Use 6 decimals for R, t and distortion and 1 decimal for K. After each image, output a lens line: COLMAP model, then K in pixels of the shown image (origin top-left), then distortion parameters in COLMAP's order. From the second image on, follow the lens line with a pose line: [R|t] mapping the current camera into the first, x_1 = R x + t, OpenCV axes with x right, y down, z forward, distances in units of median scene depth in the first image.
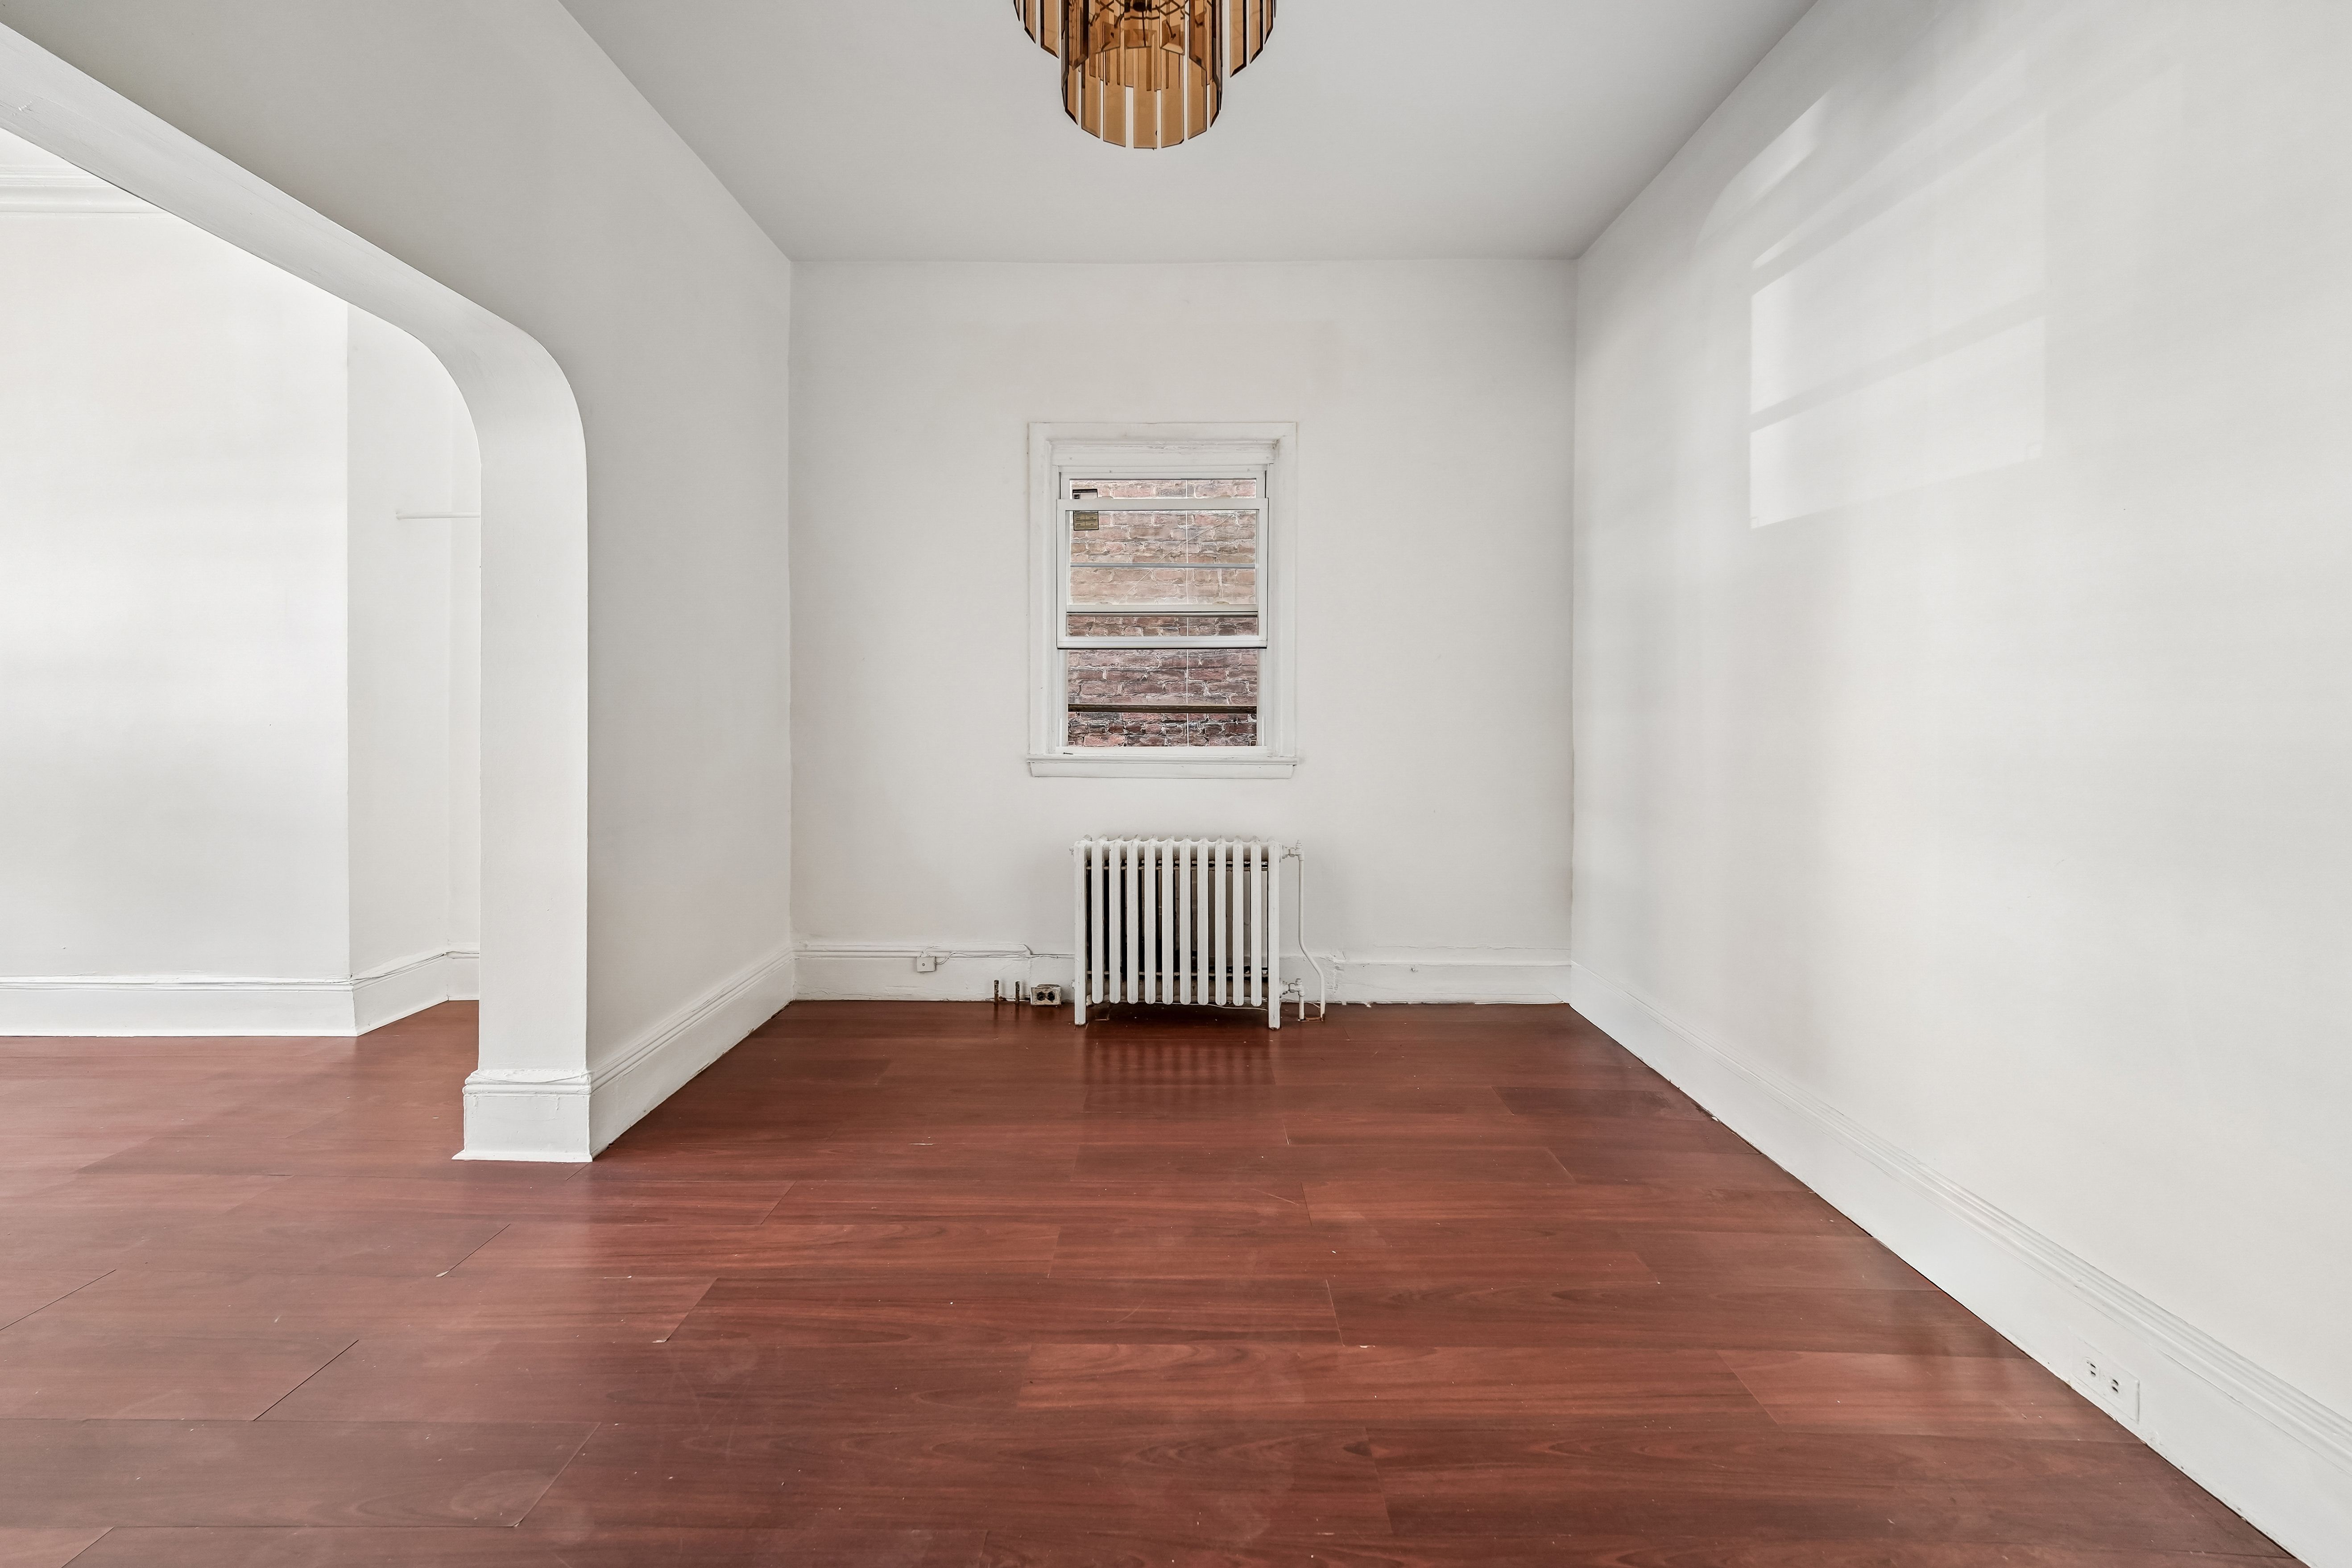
lens RADIAL K [[990.3, 0, 1180.8], [0, 990.3, 715.9], [0, 0, 1]] dist [0.002020, -0.000394]
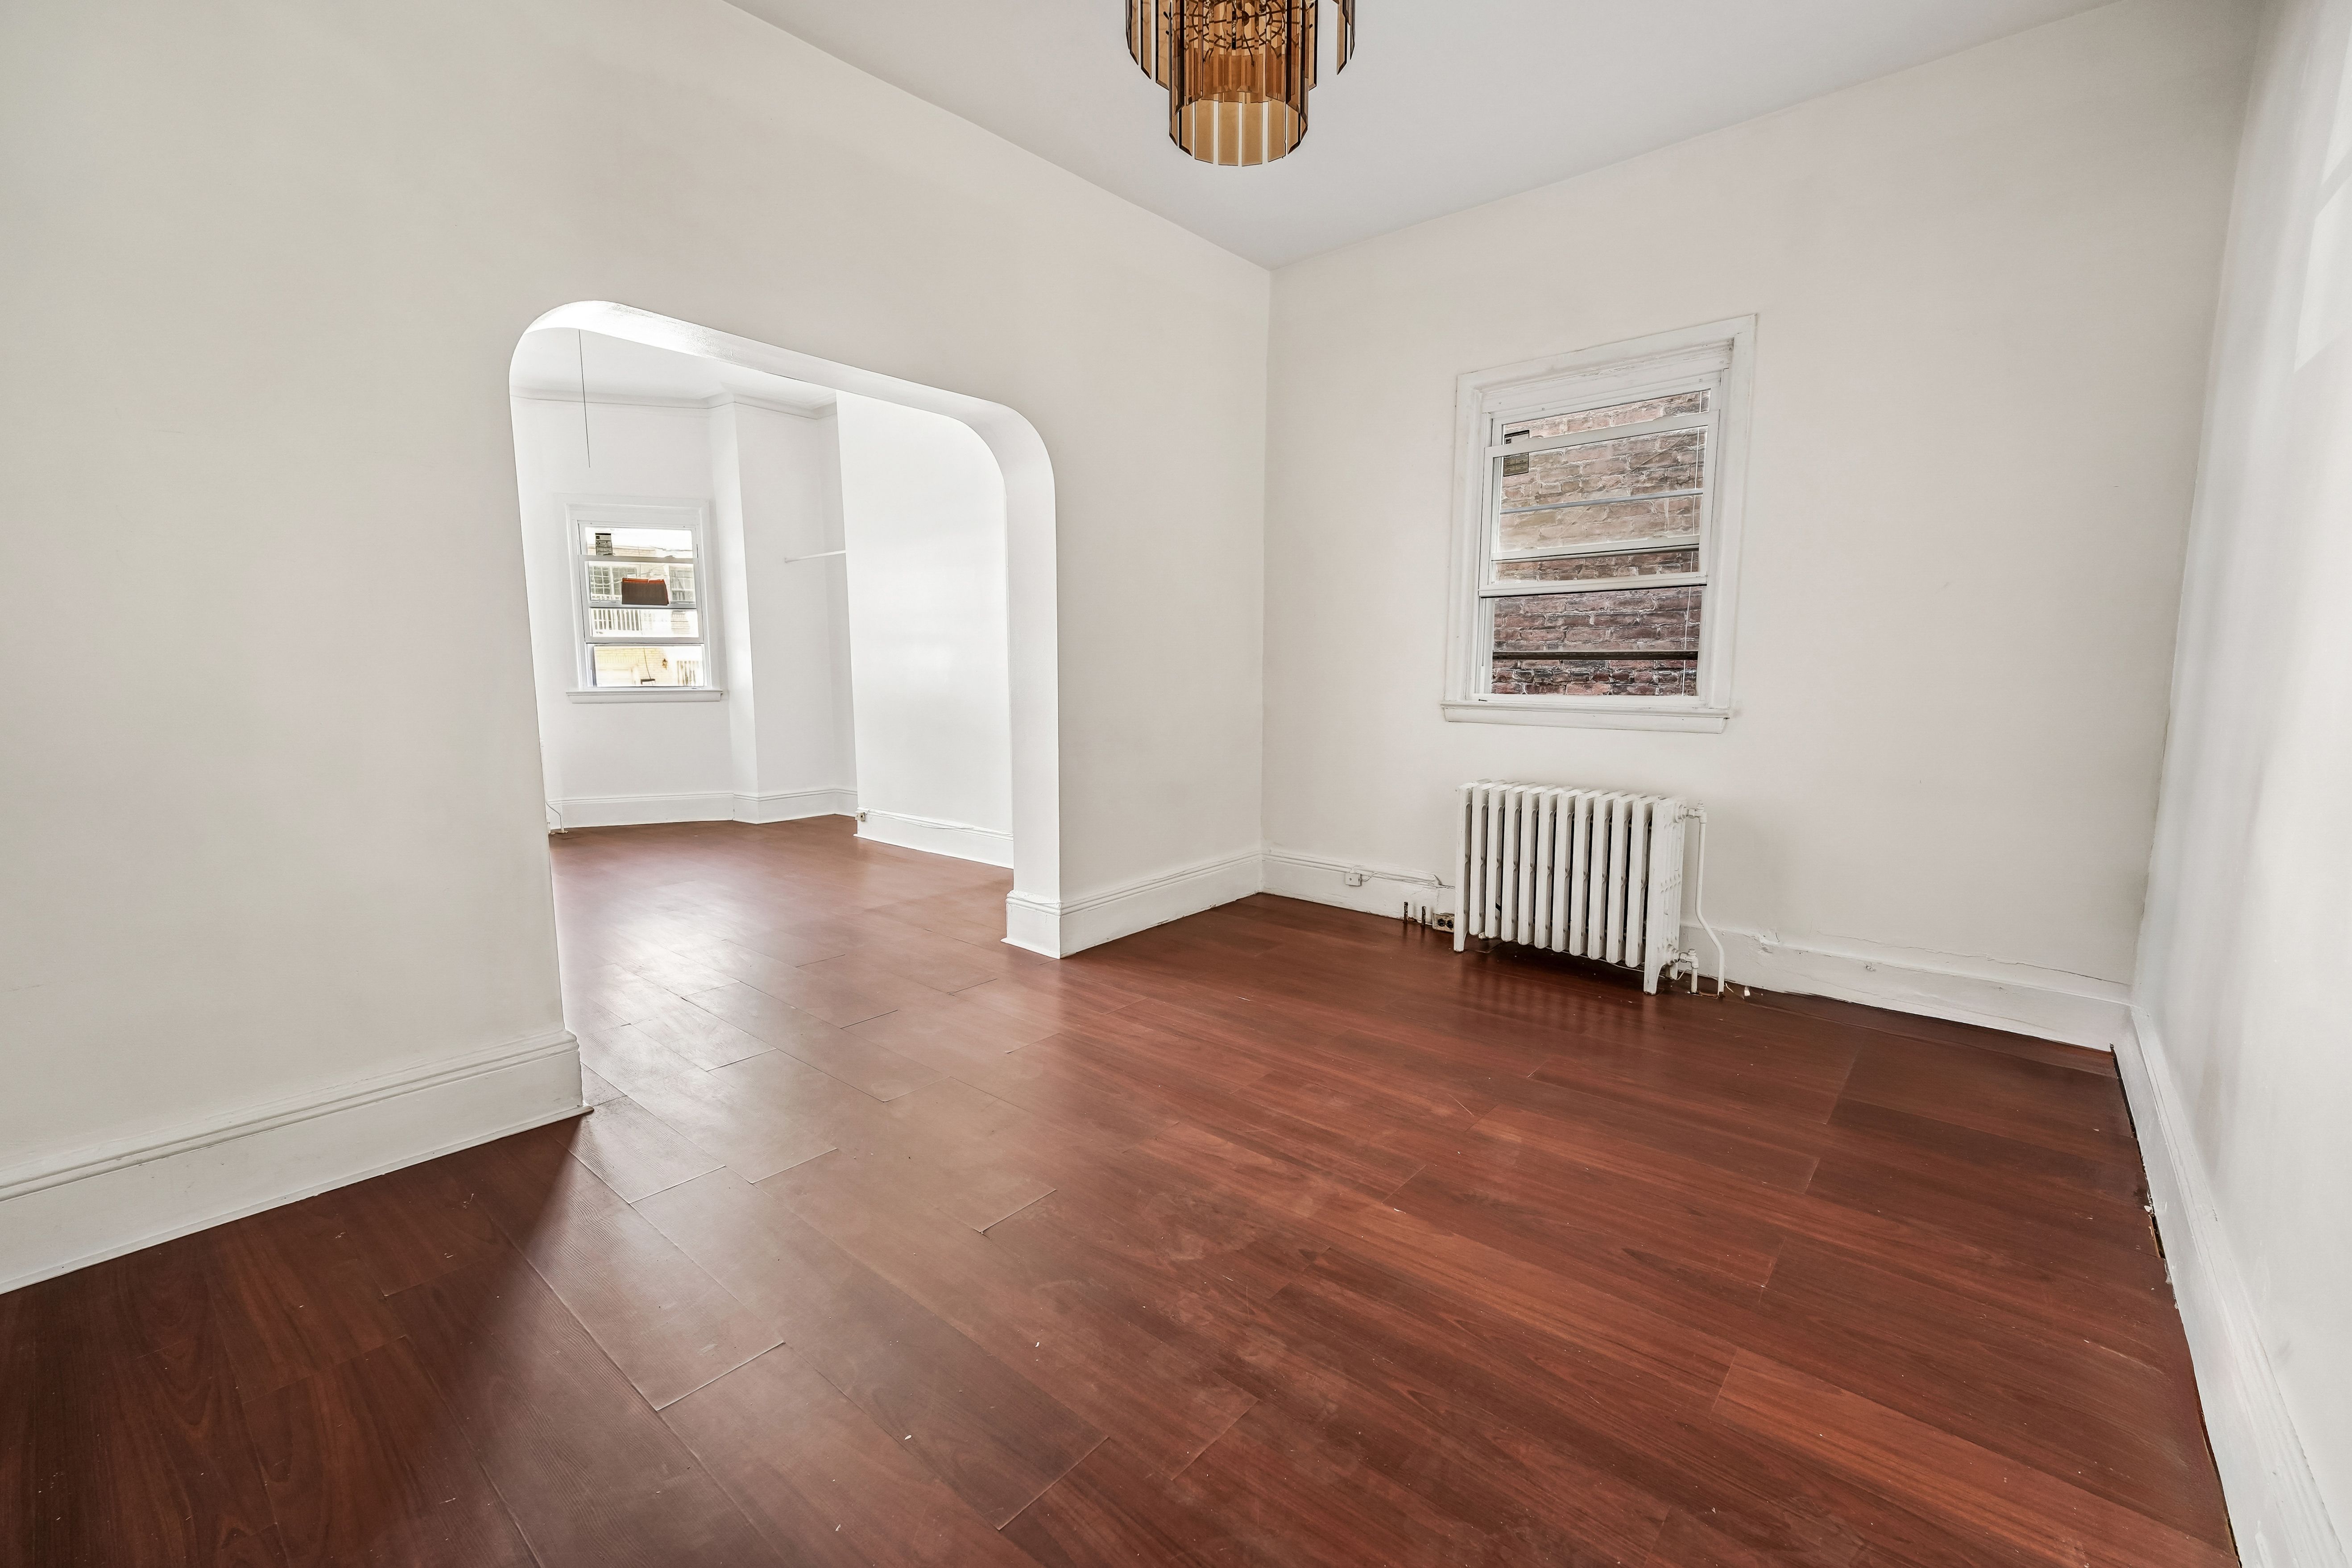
lens RADIAL K [[998.6, 0, 1176.0], [0, 998.6, 784.0], [0, 0, 1]] dist [-0.000061, -0.000216]
pose [[0.748264, 0.074870, -0.659162, 0.342302], [0.003745, 0.993119, 0.117053, 0.001860], [0.663390, -0.090055, 0.742835, 0.002801]]
